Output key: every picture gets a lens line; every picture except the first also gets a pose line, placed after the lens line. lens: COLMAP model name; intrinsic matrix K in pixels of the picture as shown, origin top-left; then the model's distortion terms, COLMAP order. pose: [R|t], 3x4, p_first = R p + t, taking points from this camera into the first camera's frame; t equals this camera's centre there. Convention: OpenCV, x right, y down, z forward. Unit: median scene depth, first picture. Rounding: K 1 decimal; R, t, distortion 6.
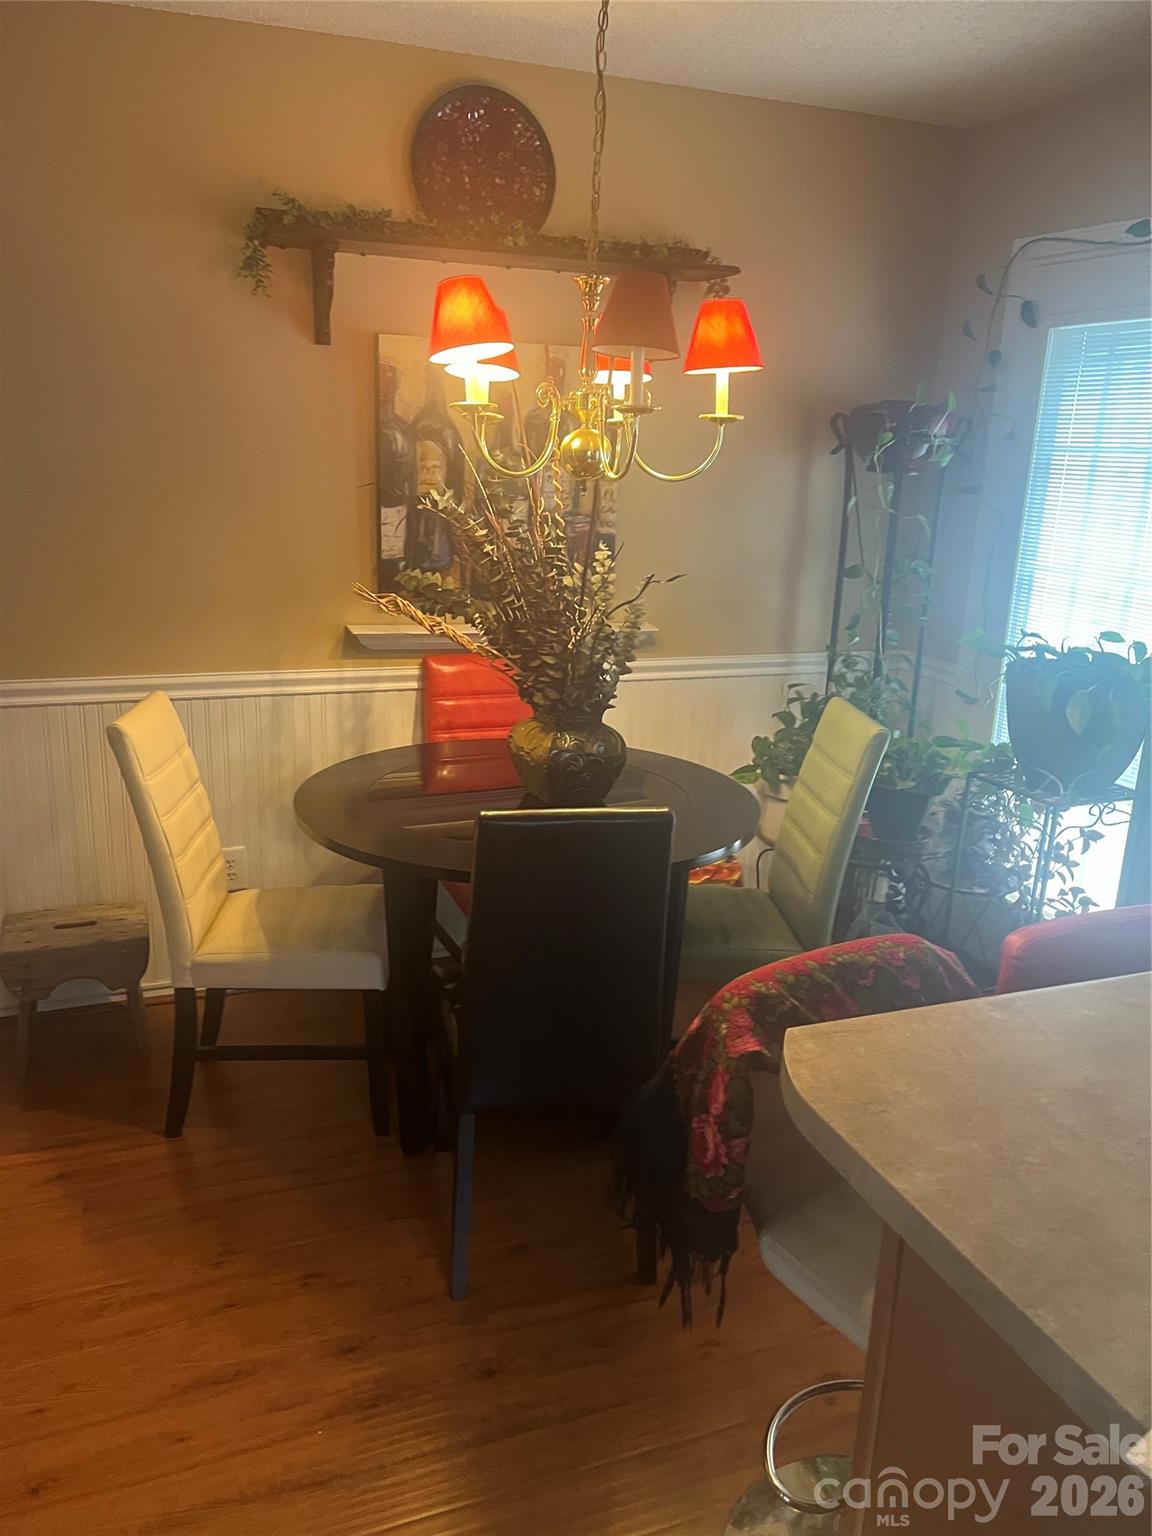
lens RADIAL K [[1172.8, 0, 576.0], [0, 1172.8, 768.0], [0, 0, 1]] dist [0.049115, -0.076725]
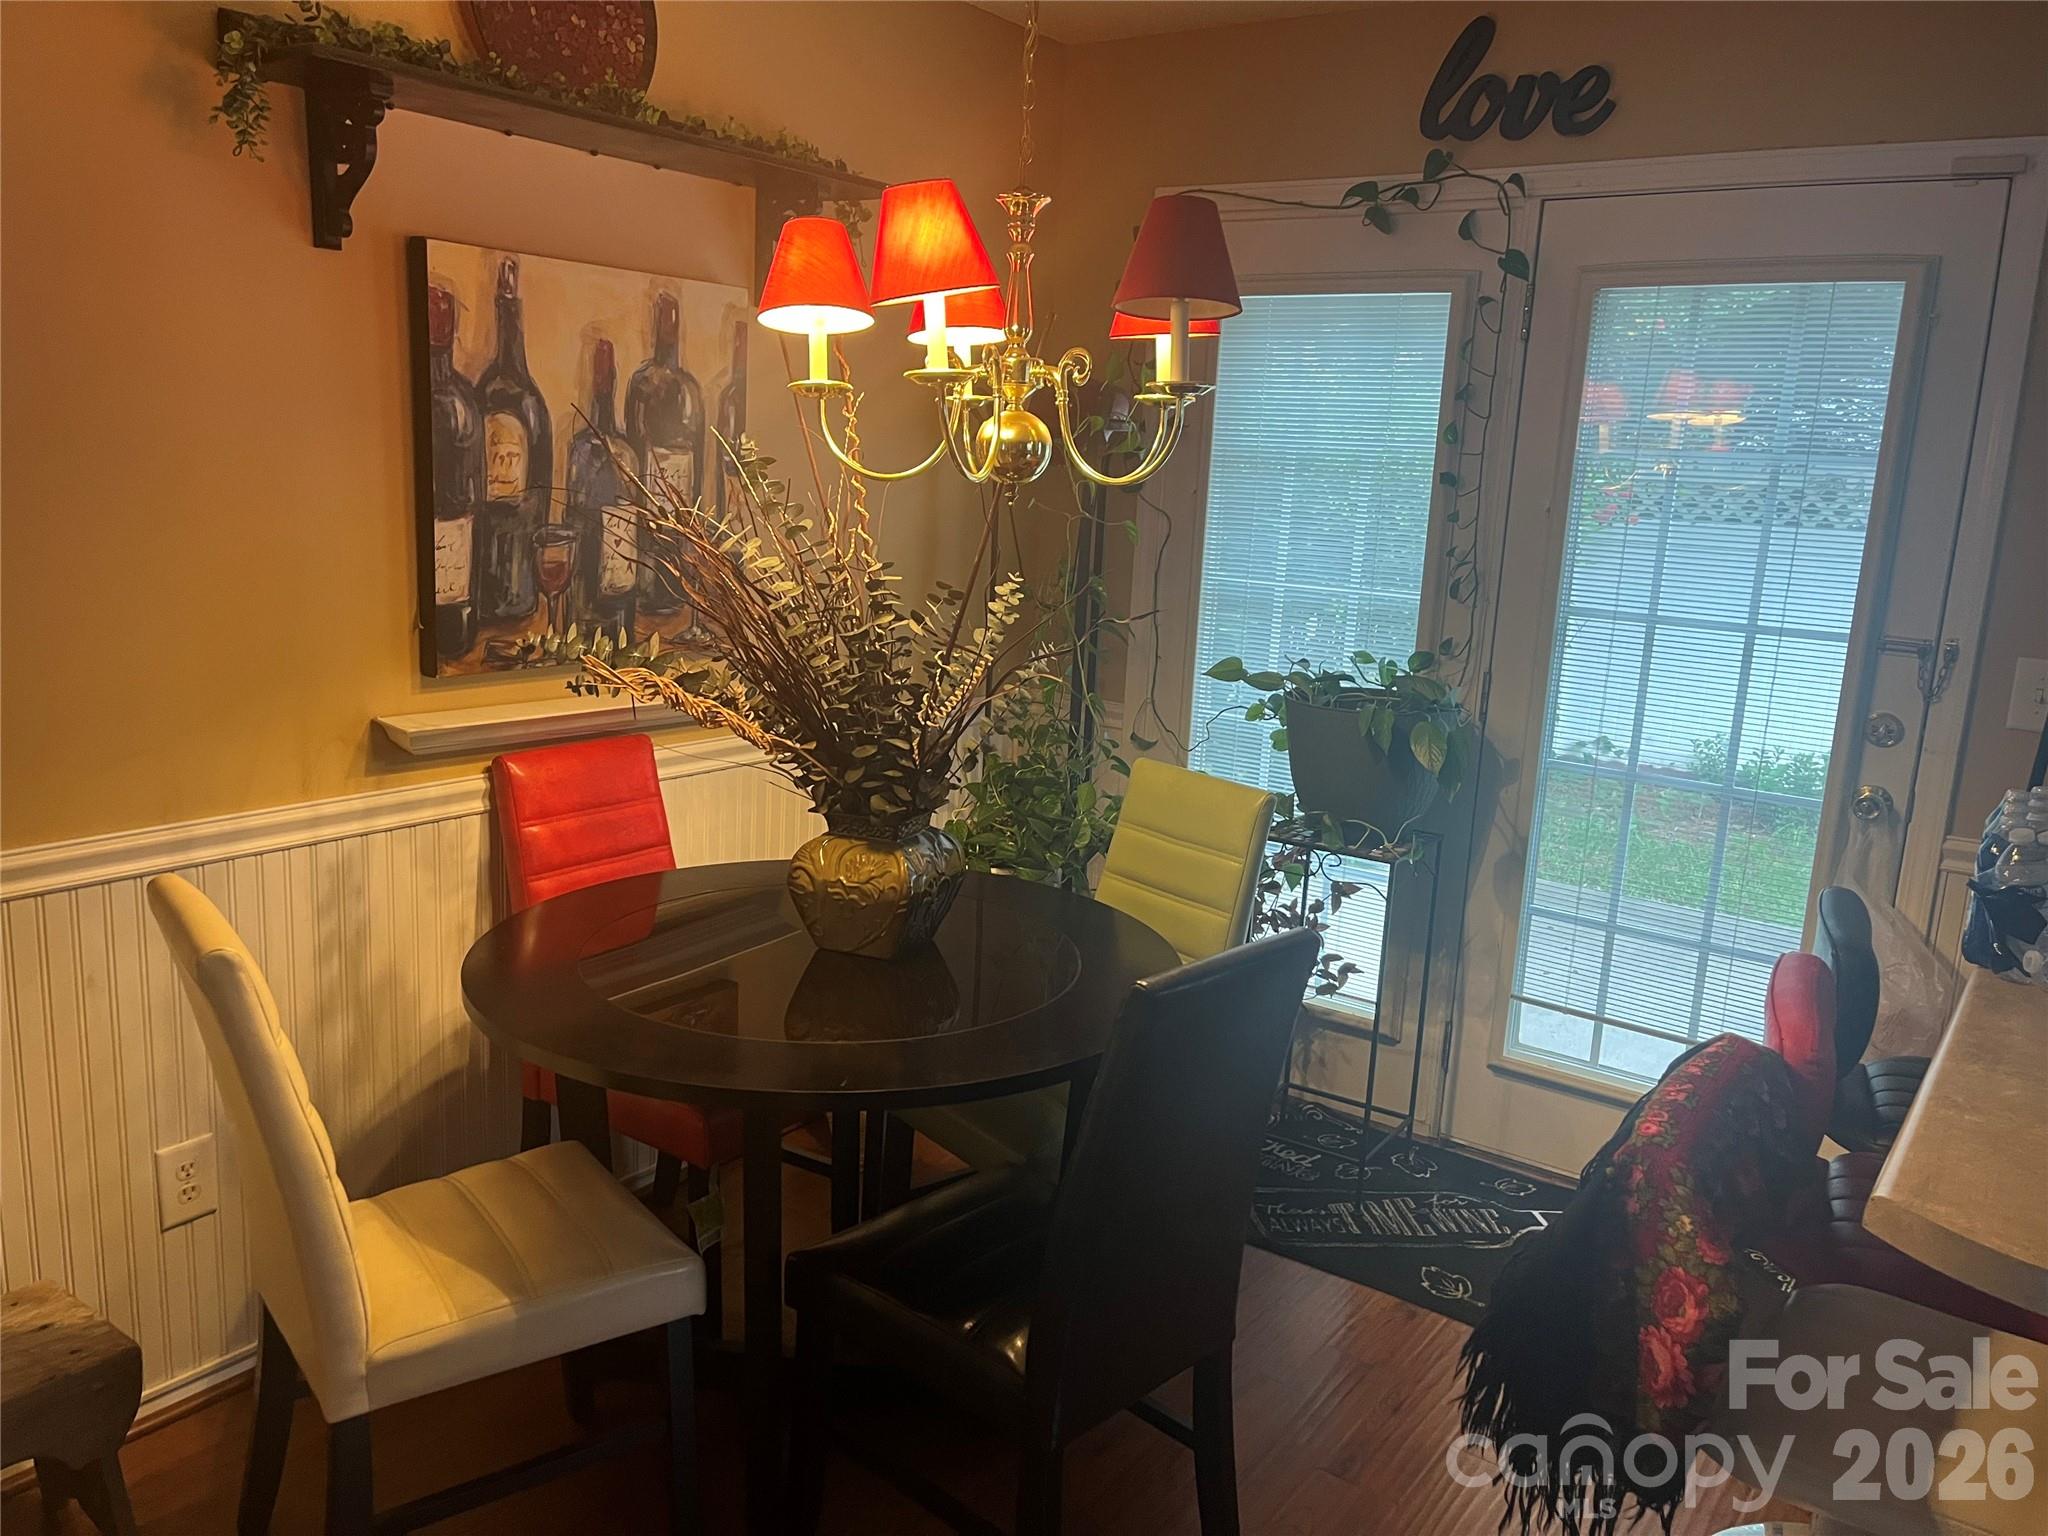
lens RADIAL K [[1564.8, 0, 1016.4], [0, 1564.8, 740.8], [0, 0, 1]] dist [0.084998, -0.084493]
pose [[0.839025, -0.093520, 0.535995, -0.359213], [0.126689, 0.991620, -0.025296, -0.050821], [-0.529137, 0.089128, 0.843842, 0.165661]]
